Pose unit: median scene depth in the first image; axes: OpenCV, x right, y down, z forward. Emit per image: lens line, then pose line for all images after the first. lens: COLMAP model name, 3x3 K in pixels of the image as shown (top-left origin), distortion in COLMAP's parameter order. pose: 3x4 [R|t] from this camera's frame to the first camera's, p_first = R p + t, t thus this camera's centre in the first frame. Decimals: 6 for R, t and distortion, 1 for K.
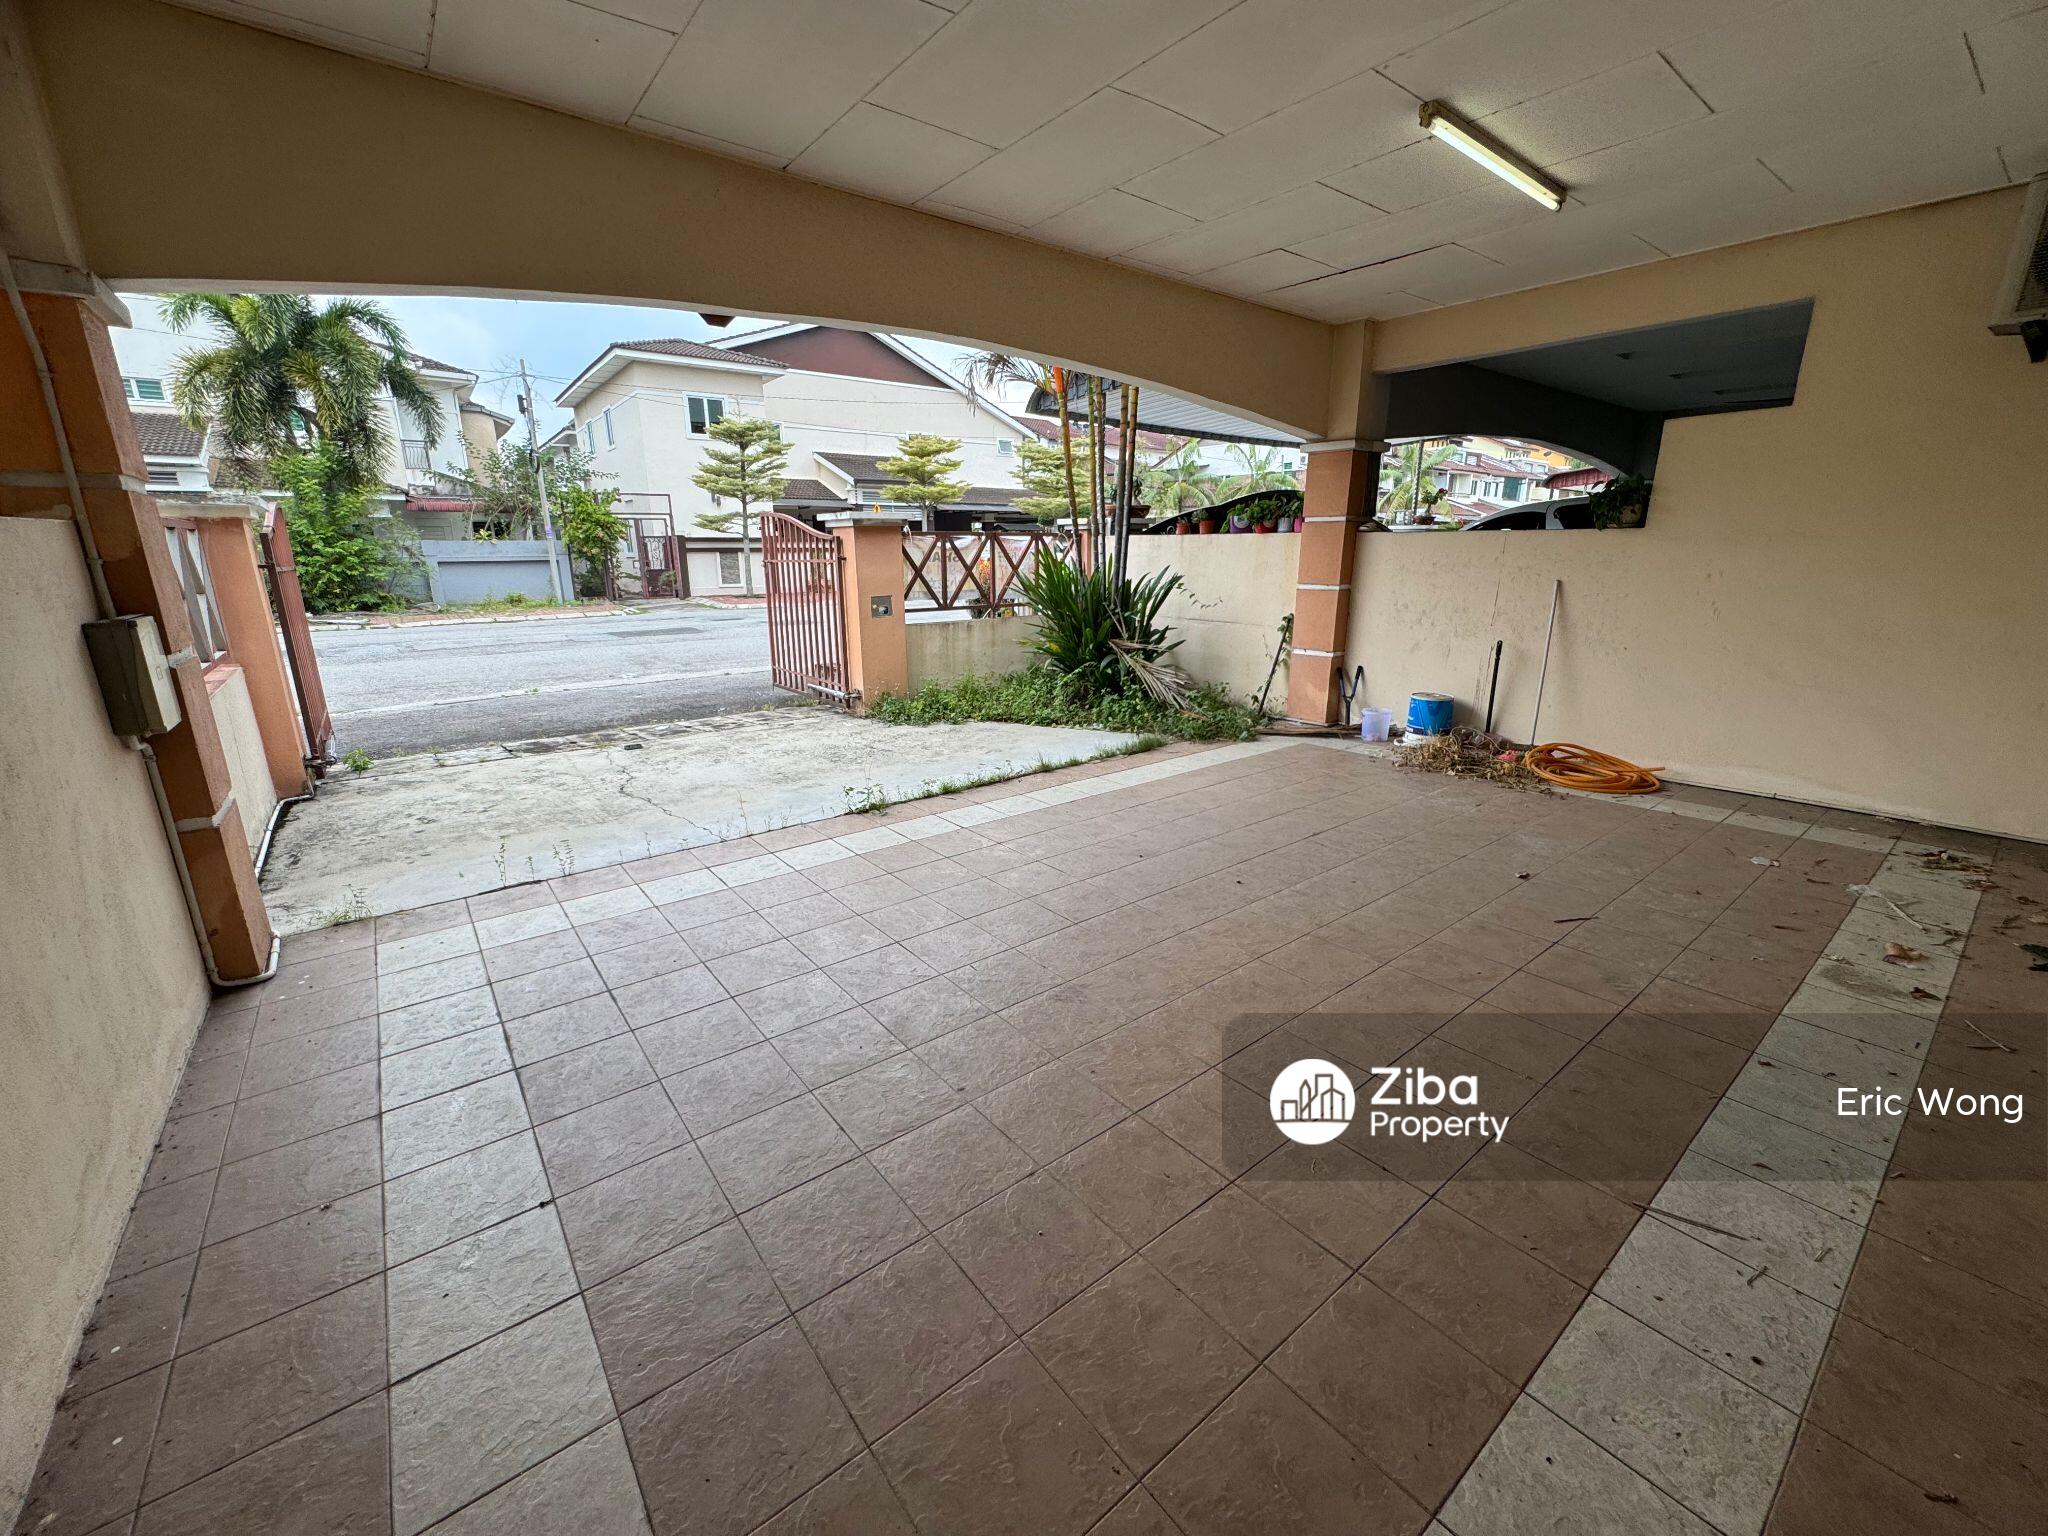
lens RADIAL K [[819.0, 0, 1021.5], [0, 819.0, 765.1], [0, 0, 1]] dist [-0.003557, -0.000300]
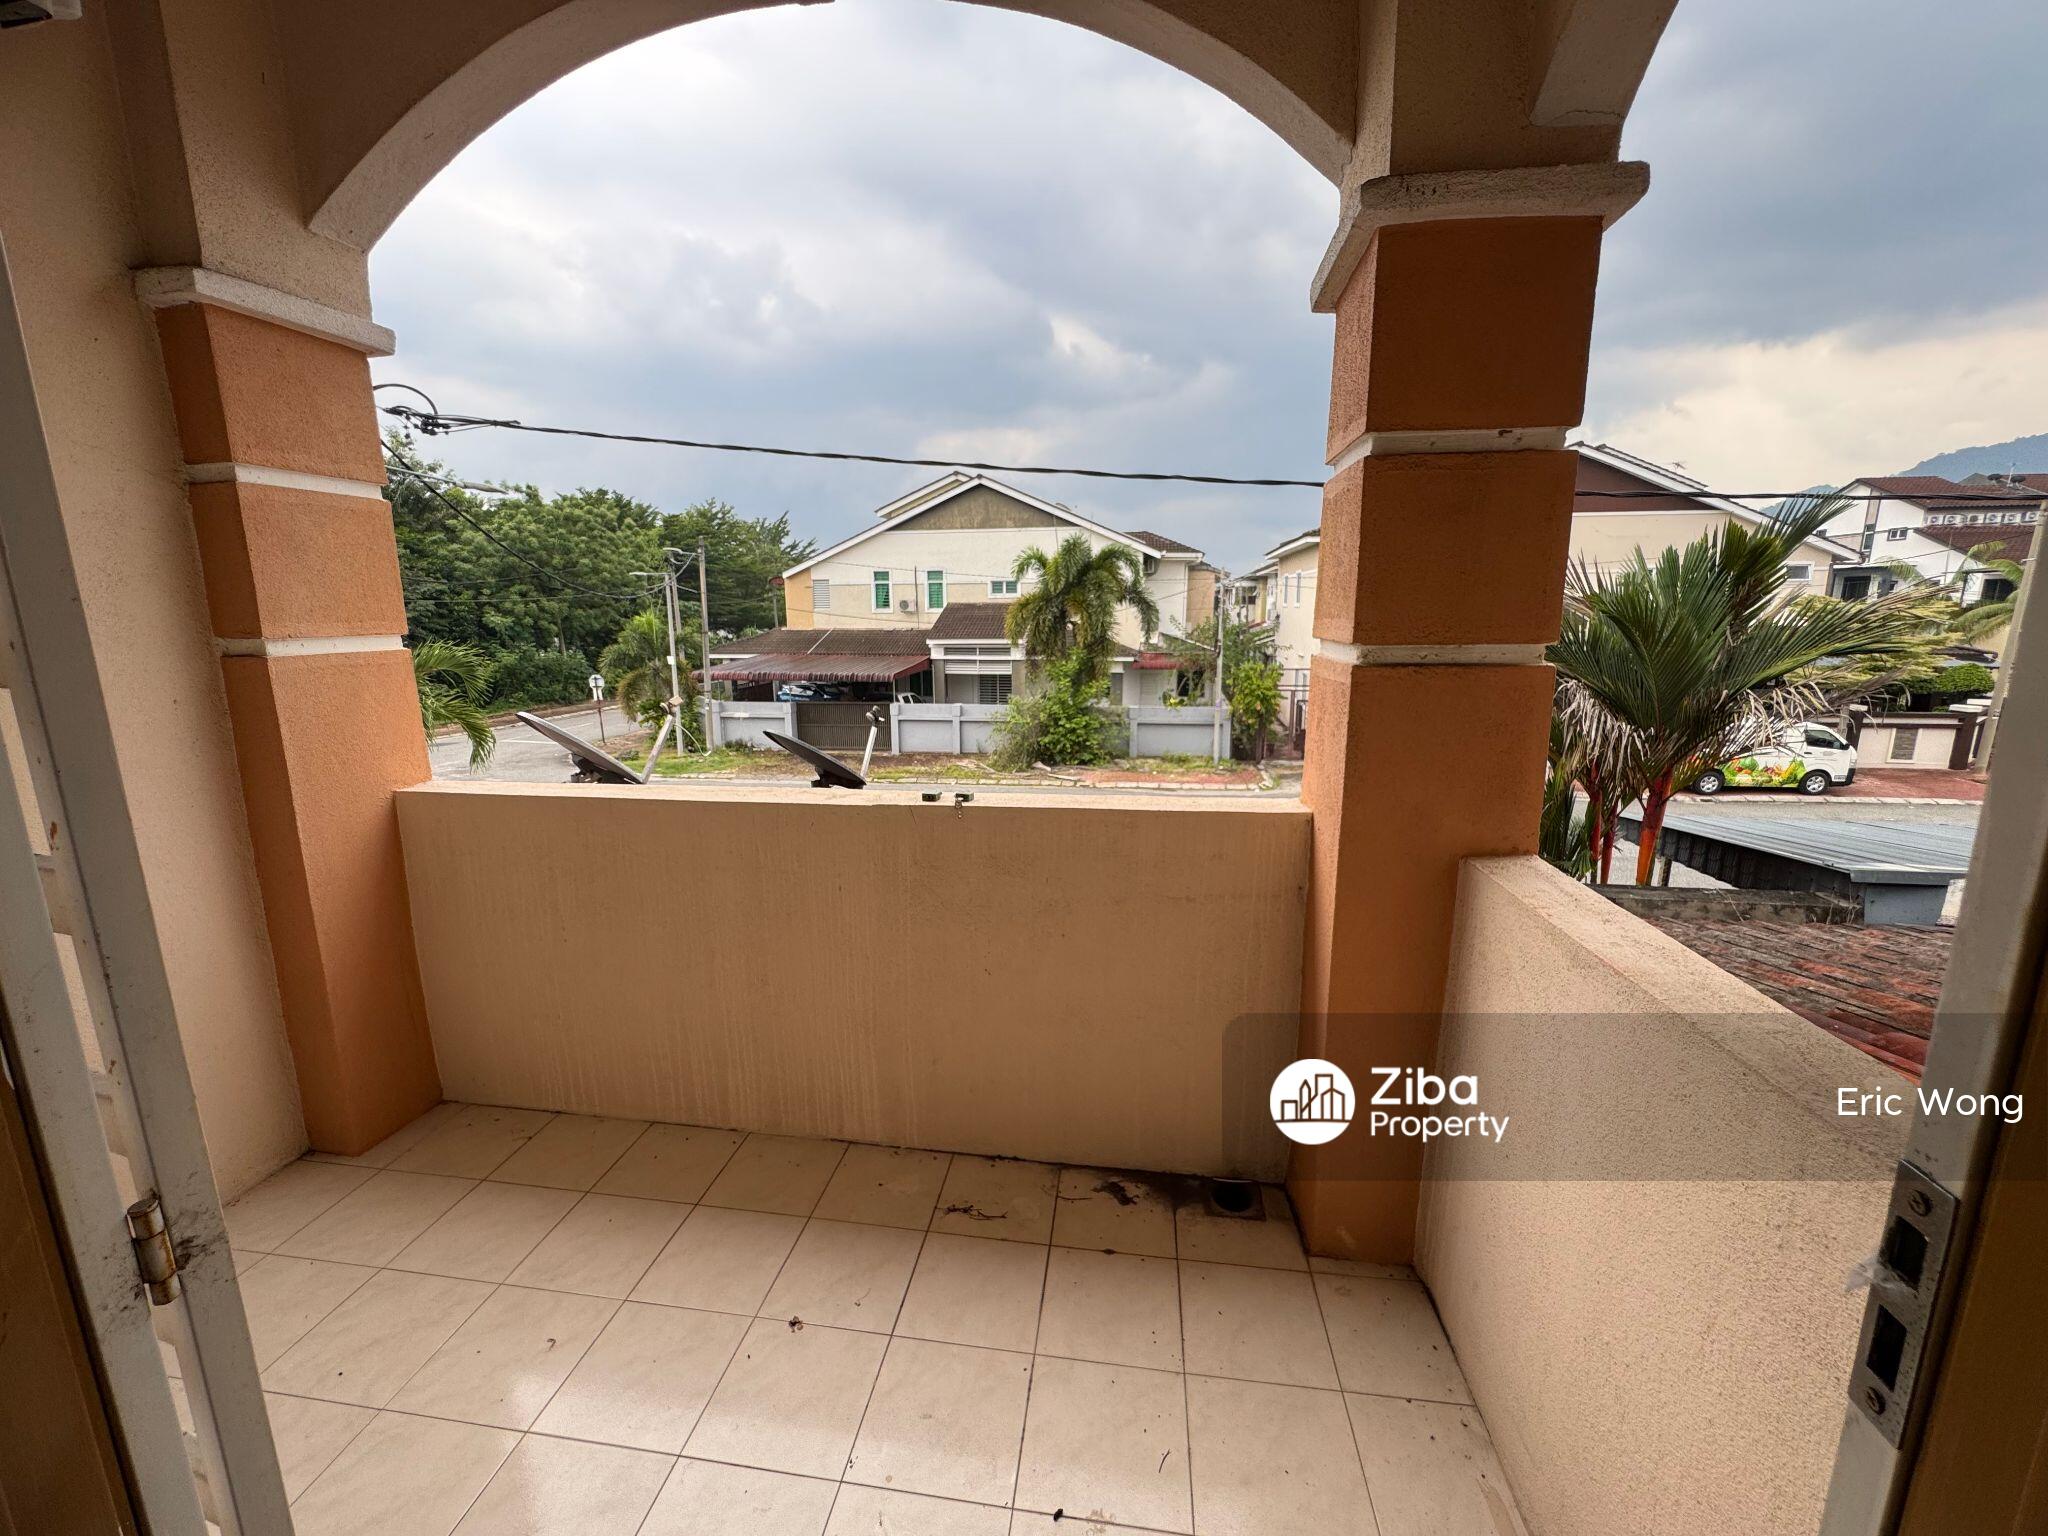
lens RADIAL K [[819.0, 0, 1022.8], [0, 819.0, 771.9], [0, 0, 1]] dist [-0.003557, -0.000300]
pose [[0.692413, 0.144919, -0.706798, 0.071125], [-0.185153, 0.982505, 0.020064, -0.140661], [0.697340, 0.116973, 0.707131, -0.025169]]
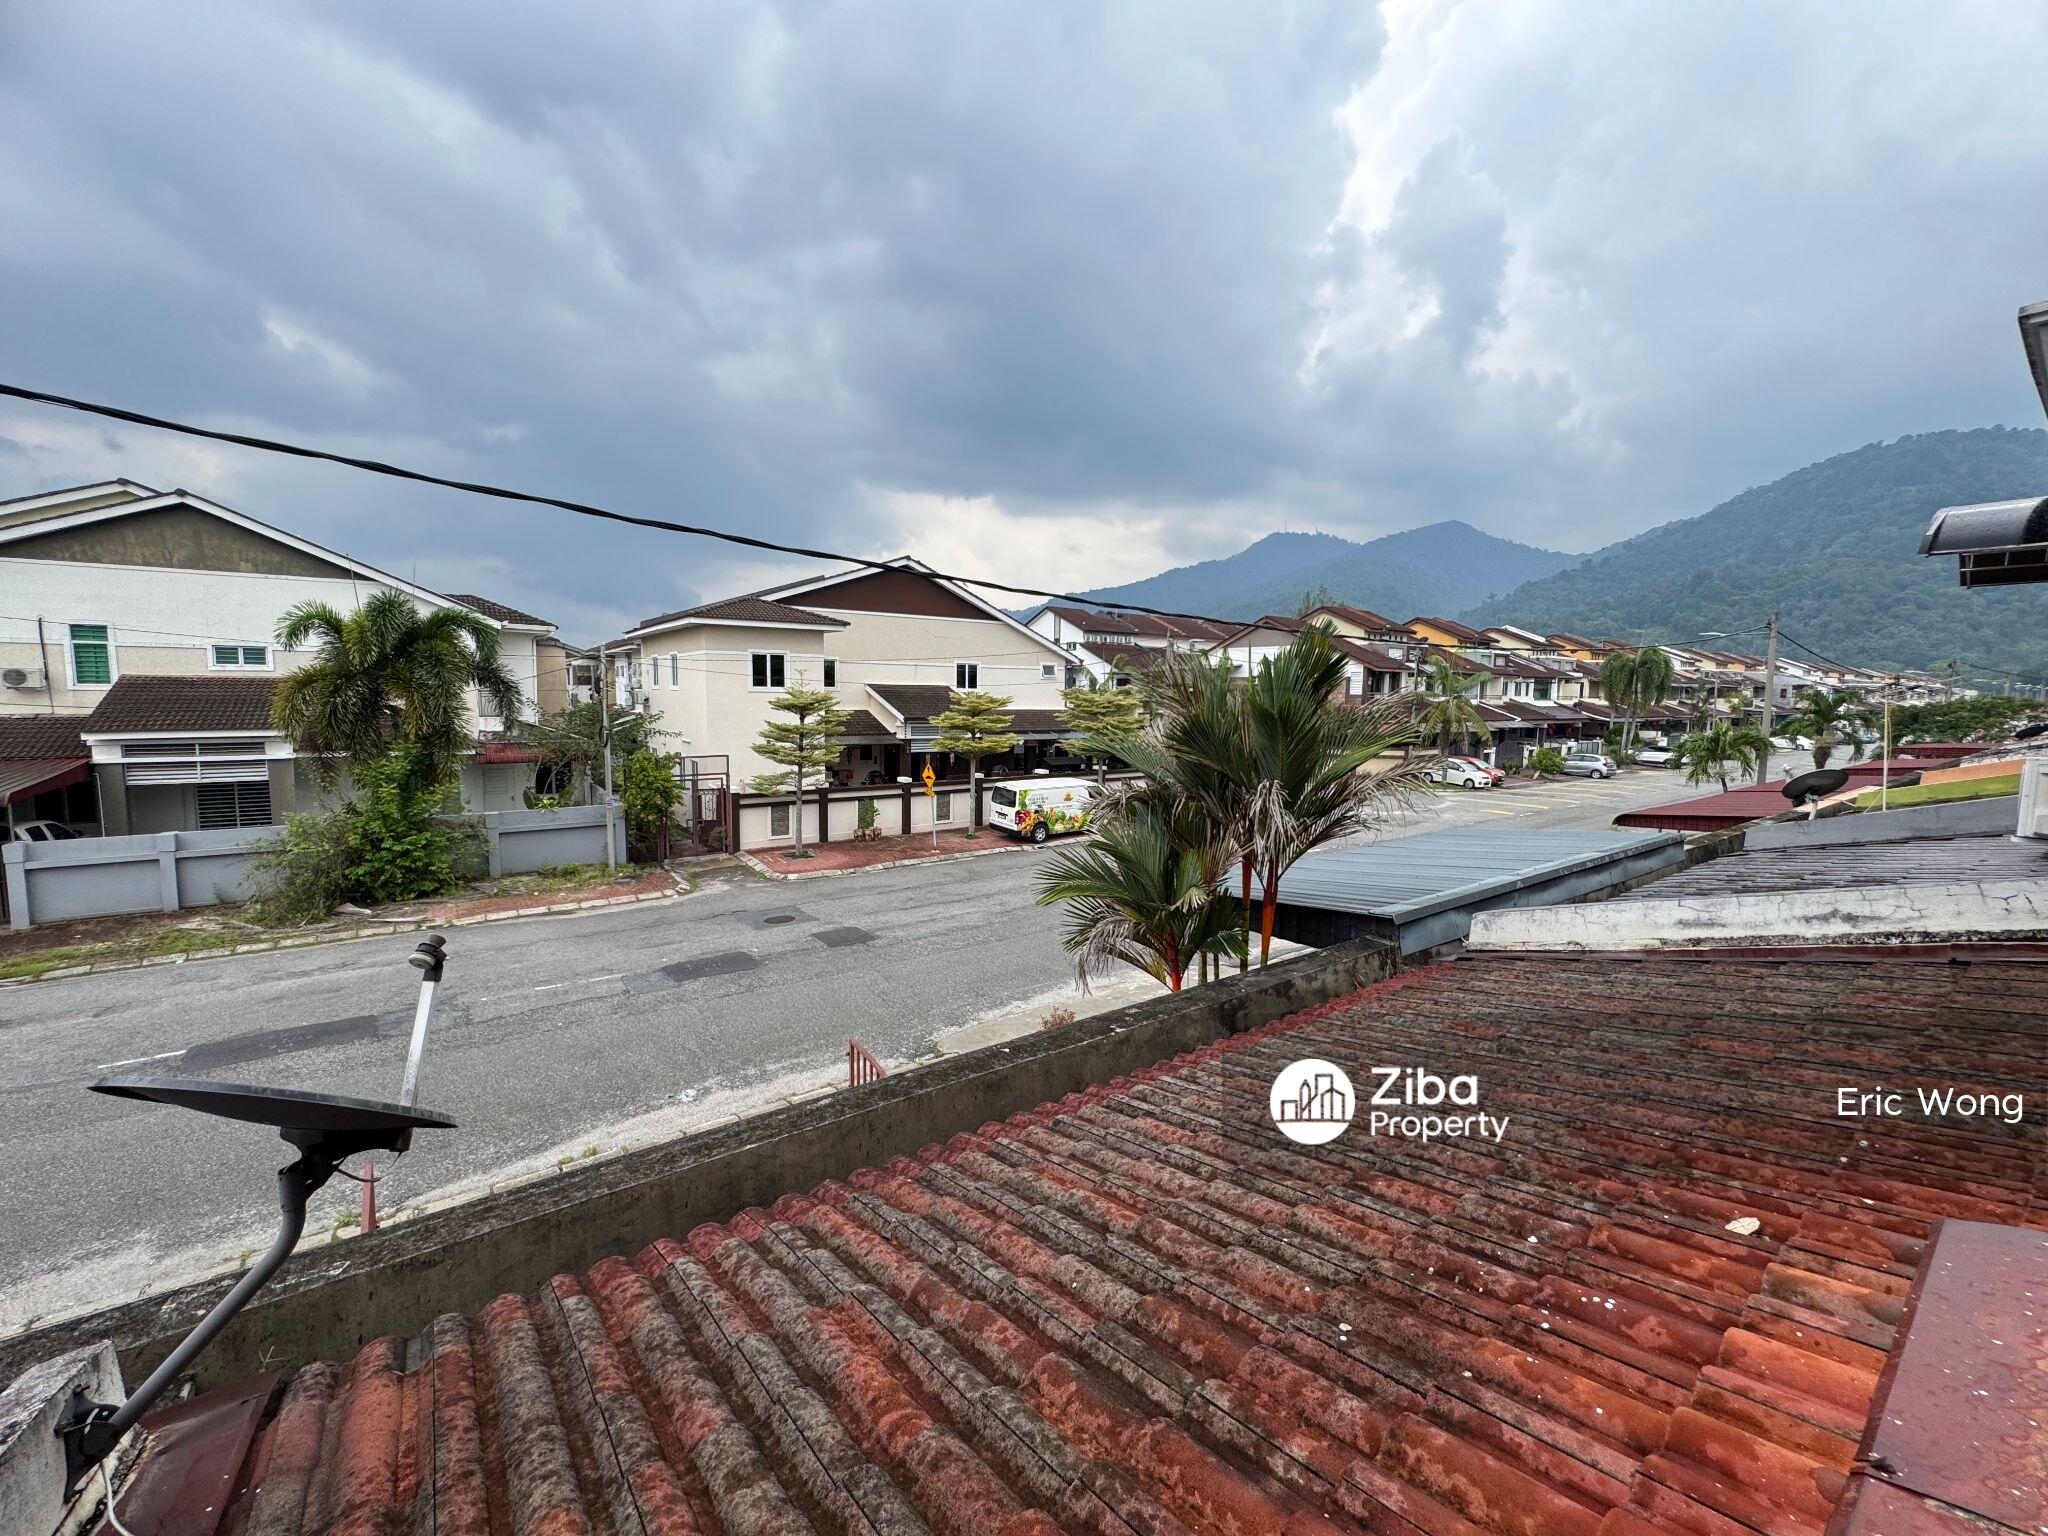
lens RADIAL K [[819.0, 0, 1022.8], [0, 819.0, 770.4], [0, 0, 1]] dist [-0.003557, -0.000300]
pose [[0.999295, 0.021825, -0.030535, -0.029164], [-0.026547, 0.986112, -0.163946, -0.149617], [0.026533, 0.164641, 0.985997, 0.001945]]
